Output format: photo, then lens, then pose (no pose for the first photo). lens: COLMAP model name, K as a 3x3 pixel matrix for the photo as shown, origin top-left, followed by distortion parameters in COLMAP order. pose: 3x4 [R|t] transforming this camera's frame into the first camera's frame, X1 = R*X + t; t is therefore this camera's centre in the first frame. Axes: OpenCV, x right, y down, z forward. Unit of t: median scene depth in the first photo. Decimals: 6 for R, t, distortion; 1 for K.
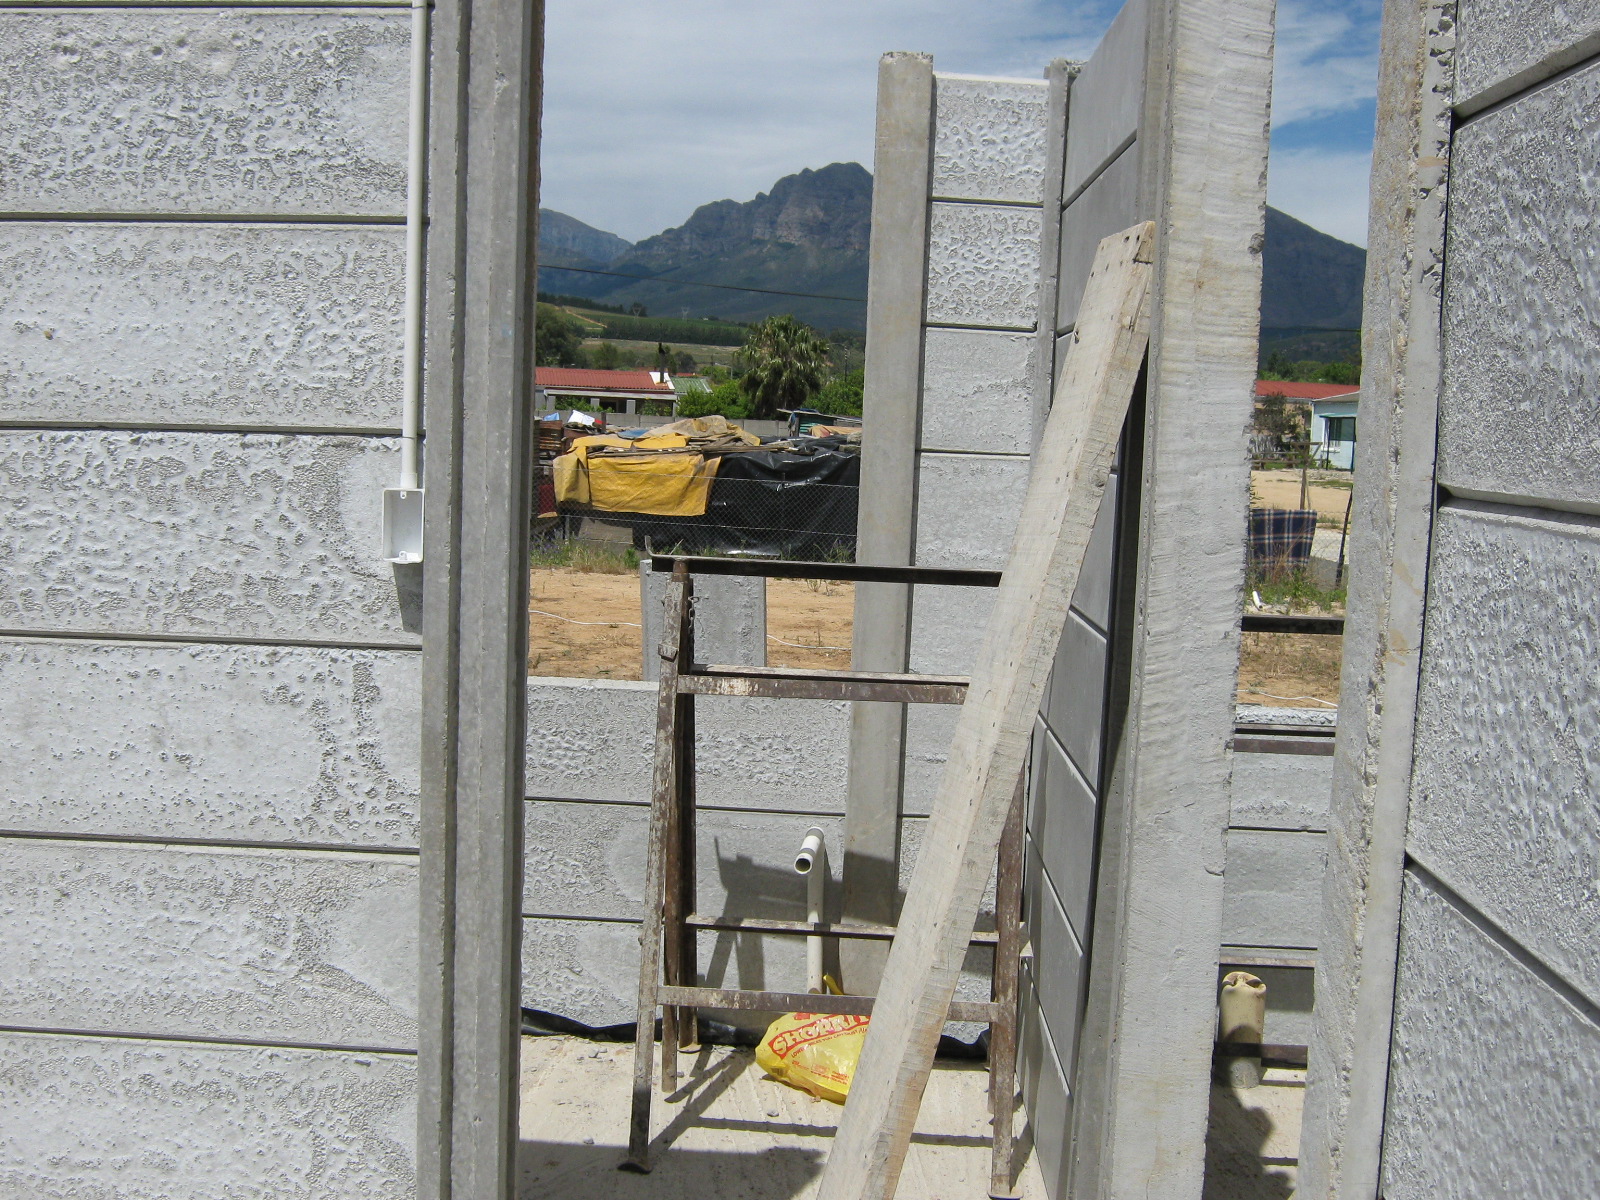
lens RADIAL K [[1784.3, 0, 800.0], [0, 1784.3, 600.0], [0, 0, 1]] dist [-0.118546, 0.100193]
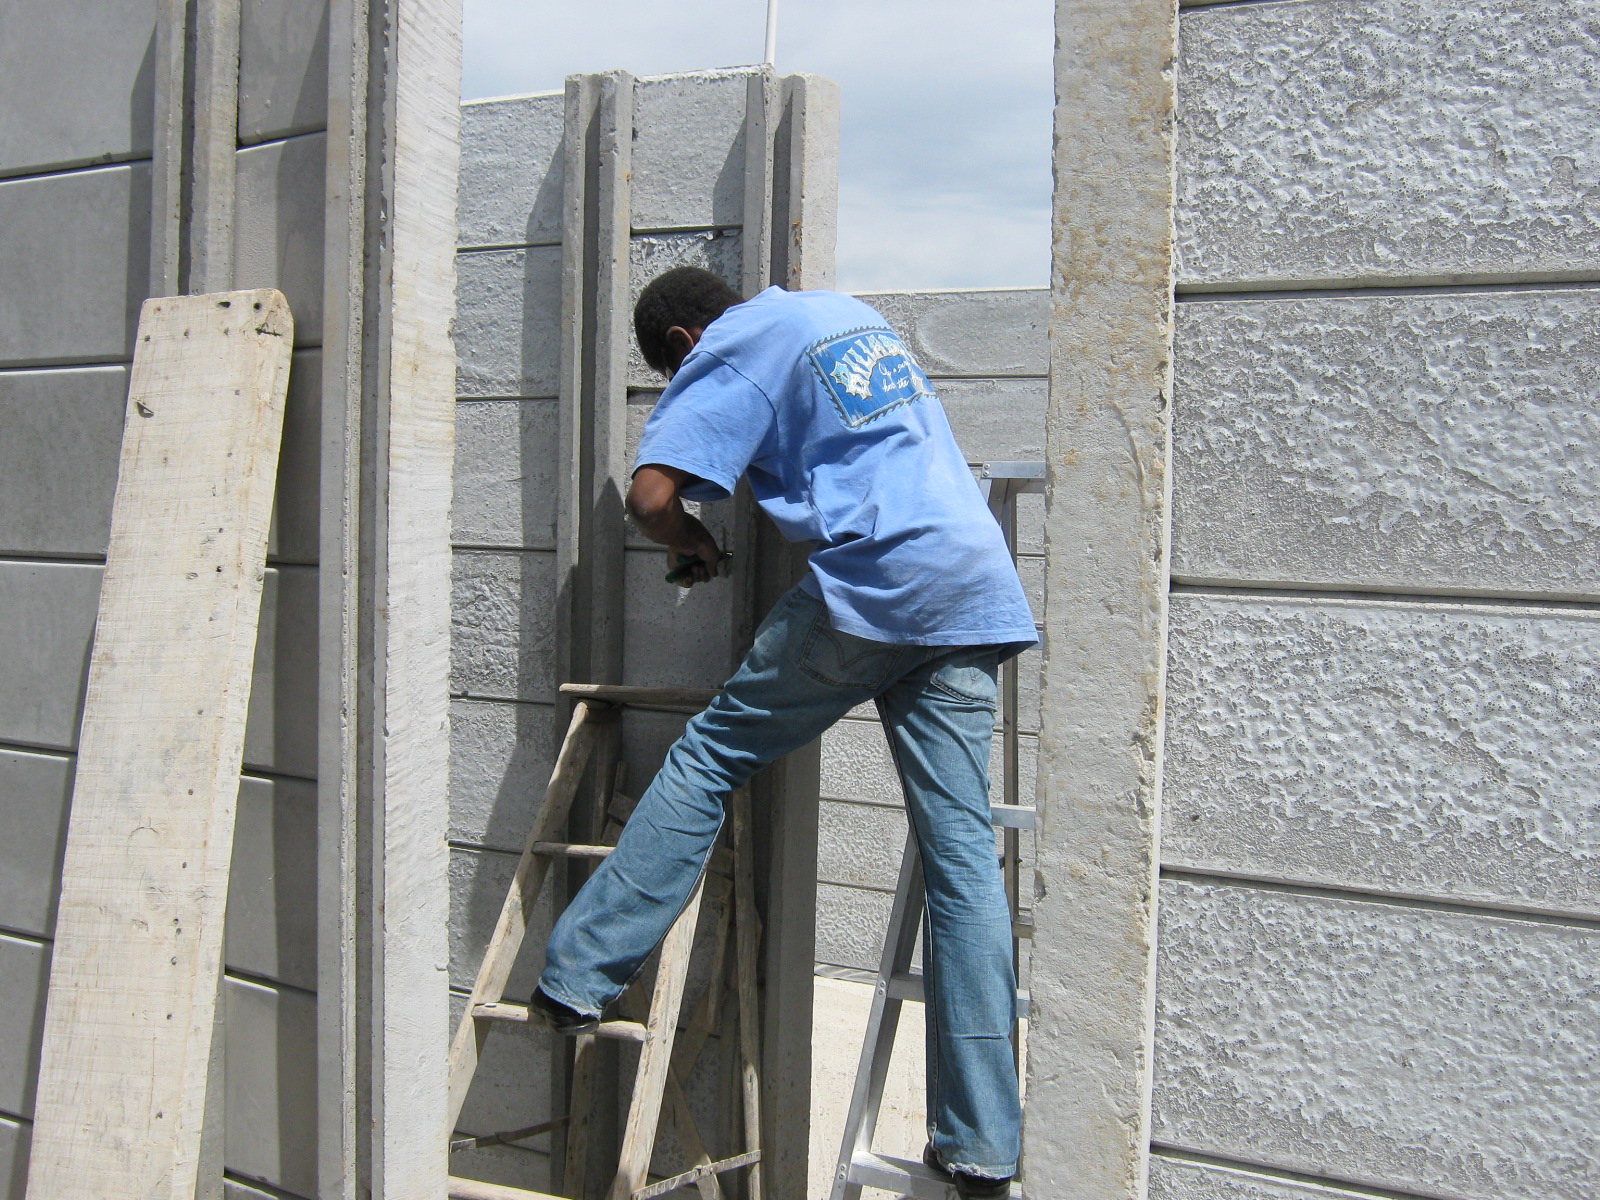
lens RADIAL K [[1784.3, 0, 800.0], [0, 1784.3, 600.0], [0, 0, 1]] dist [-0.118546, 0.100193]
pose [[0.473434, -0.070981, 0.877965, -0.532830], [0.084216, 0.995829, 0.035097, -0.068288], [-0.876794, 0.057323, 0.477437, 0.362838]]
